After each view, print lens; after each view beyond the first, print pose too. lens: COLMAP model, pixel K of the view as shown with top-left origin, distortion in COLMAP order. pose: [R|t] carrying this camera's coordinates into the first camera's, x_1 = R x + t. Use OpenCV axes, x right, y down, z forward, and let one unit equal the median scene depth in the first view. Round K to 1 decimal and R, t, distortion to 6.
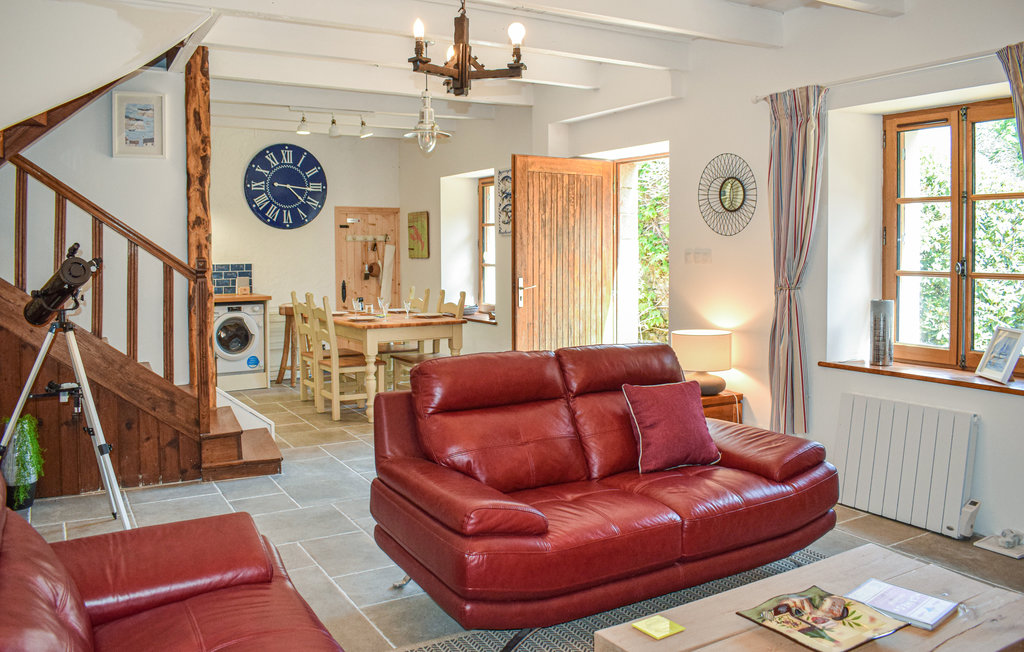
lens RADIAL K [[832.2, 0, 512.7], [0, 832.2, 270.8], [0, 0, 1]] dist [-0.083616, 0.000133]
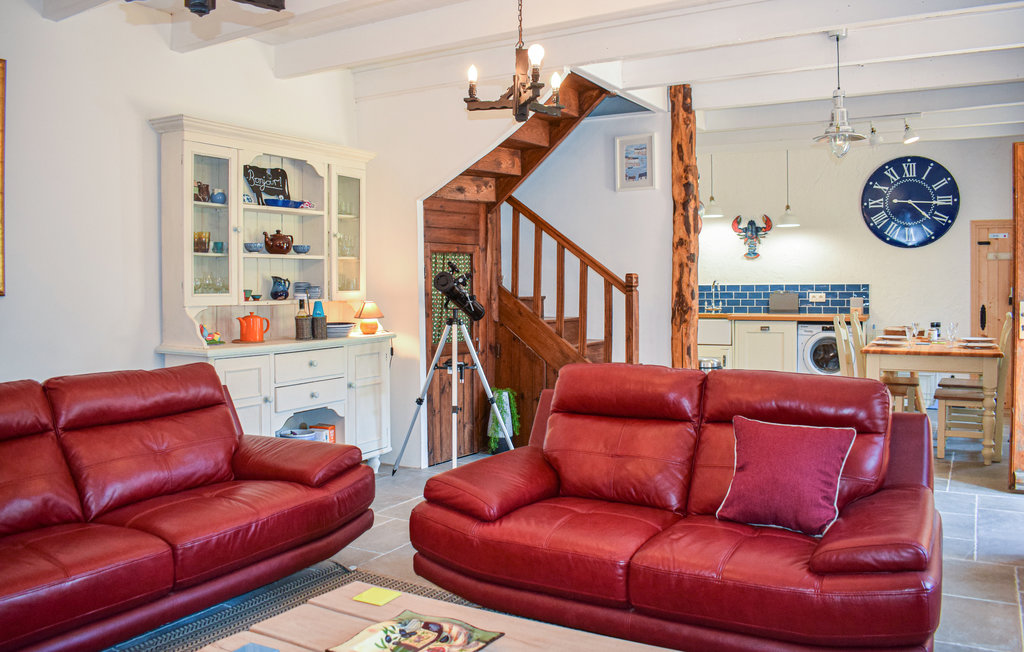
lens RADIAL K [[832.2, 0, 511.9], [0, 832.2, 323.6], [0, 0, 1]] dist [-0.083616, 0.000133]
pose [[0.483846, 0.047661, -0.873854, 0.325158], [-0.018641, 0.998851, 0.044157, 0.002944], [0.874955, -0.005076, 0.484178, 0.163603]]
